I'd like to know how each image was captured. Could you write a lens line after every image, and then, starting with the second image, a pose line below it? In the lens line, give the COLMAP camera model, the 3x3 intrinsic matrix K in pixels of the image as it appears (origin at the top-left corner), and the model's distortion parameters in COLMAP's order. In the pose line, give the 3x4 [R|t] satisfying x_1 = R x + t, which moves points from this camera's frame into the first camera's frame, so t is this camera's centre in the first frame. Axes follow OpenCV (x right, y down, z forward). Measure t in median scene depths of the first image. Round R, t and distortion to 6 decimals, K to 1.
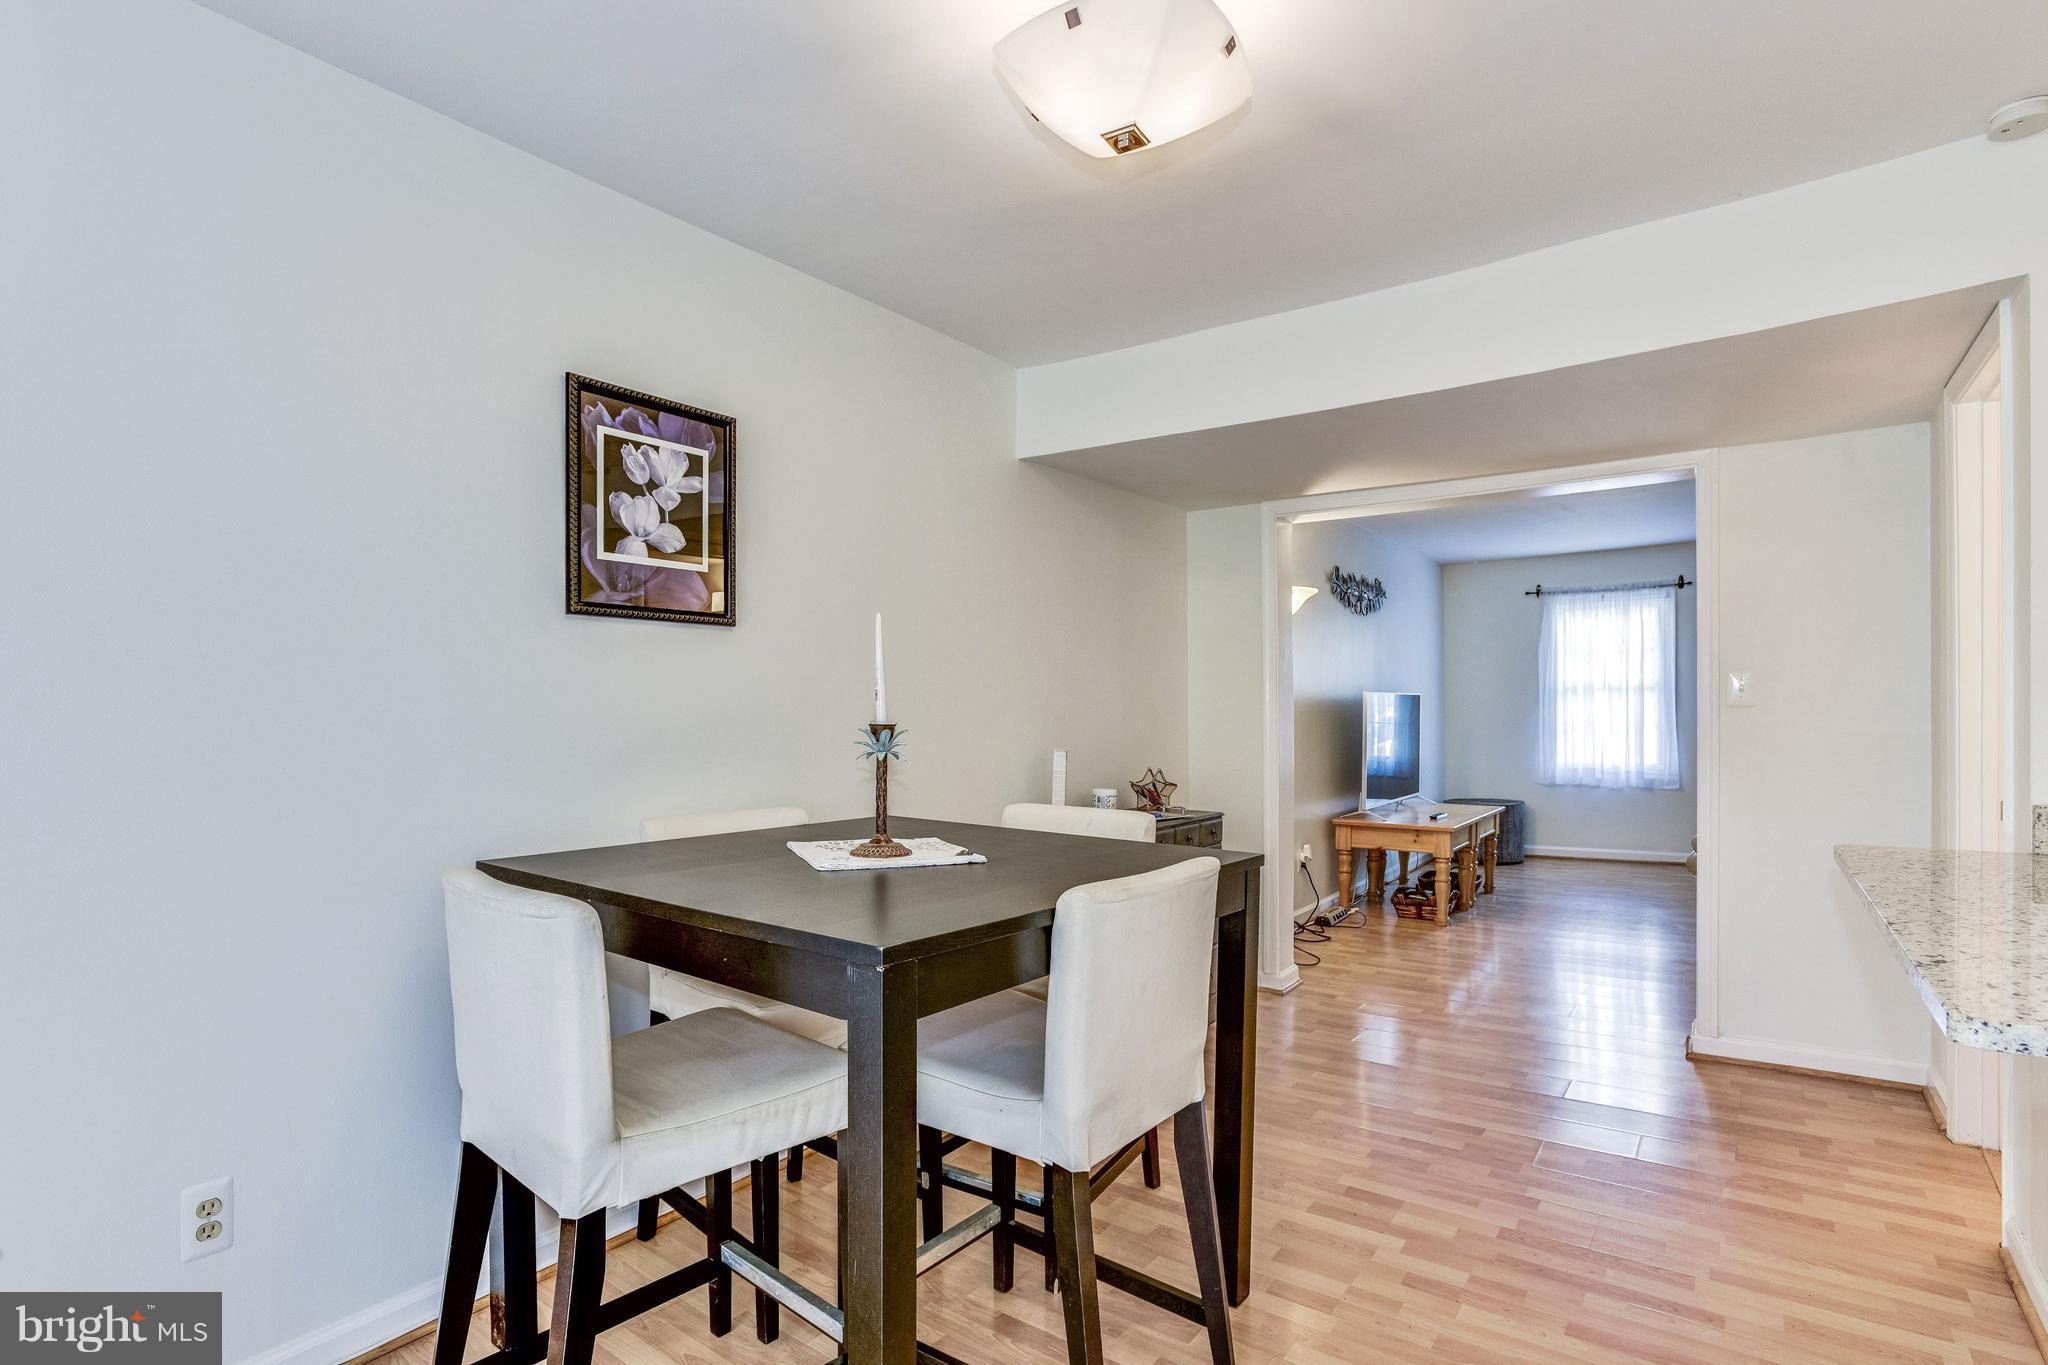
lens RADIAL K [[1015.4, 0, 1022.9], [0, 1015.4, 722.8], [0, 0, 1]] dist [-0.025081, 0.000473]
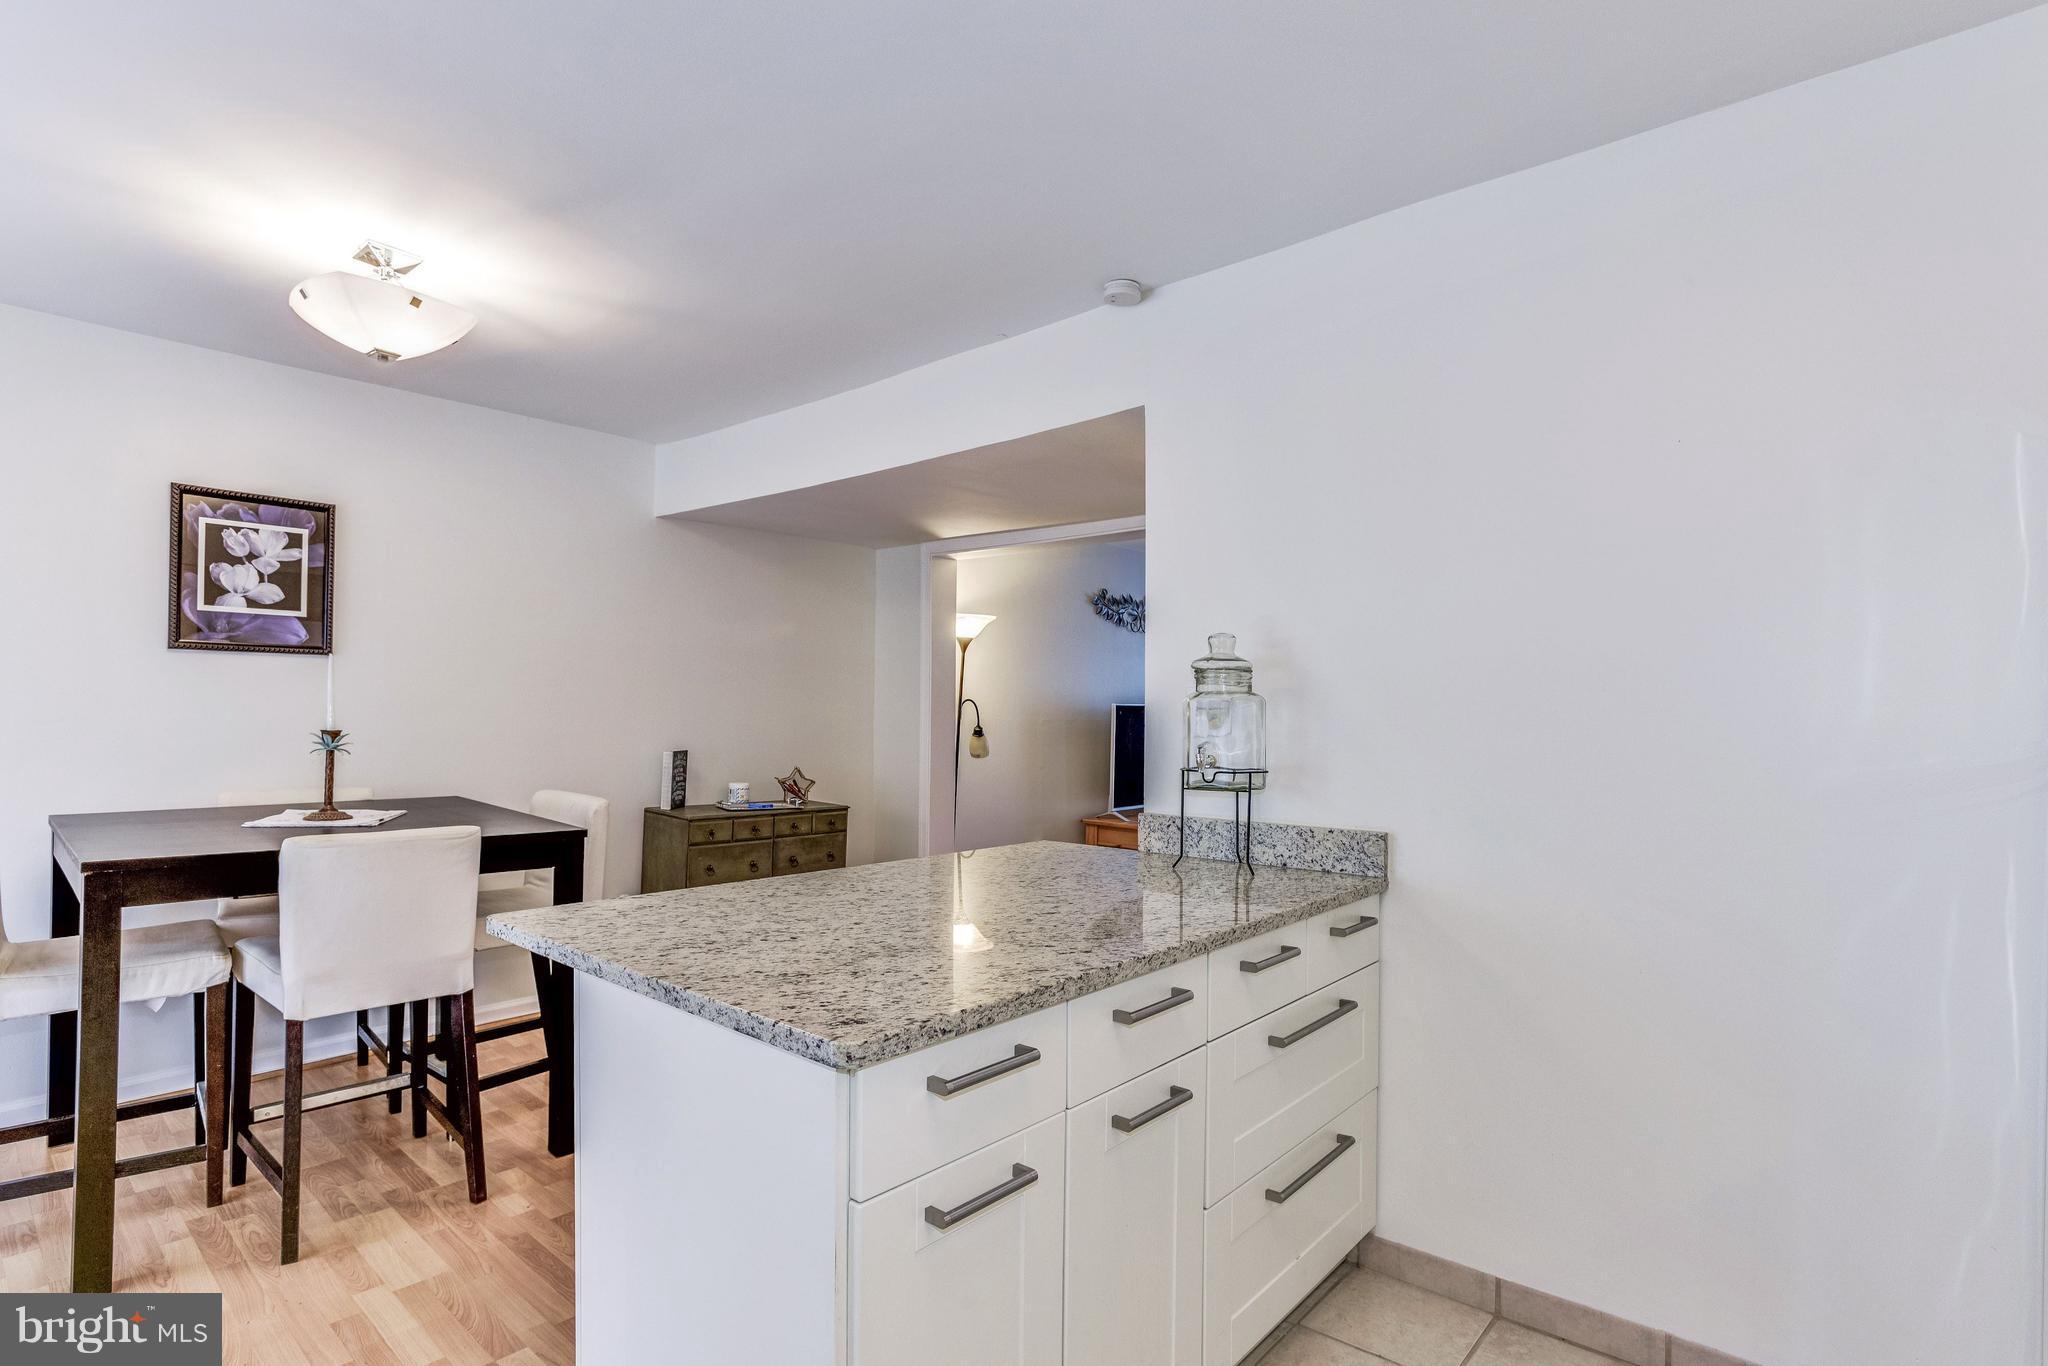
lens RADIAL K [[1022.5, 0, 1017.1], [0, 1022.5, 680.4], [0, 0, 1]] dist [0.000849, 0.001063]
pose [[0.995800, 0.013054, -0.090622, 0.830076], [-0.016718, 0.999068, -0.039790, -0.023799], [0.090018, 0.041138, 0.995090, -0.317660]]
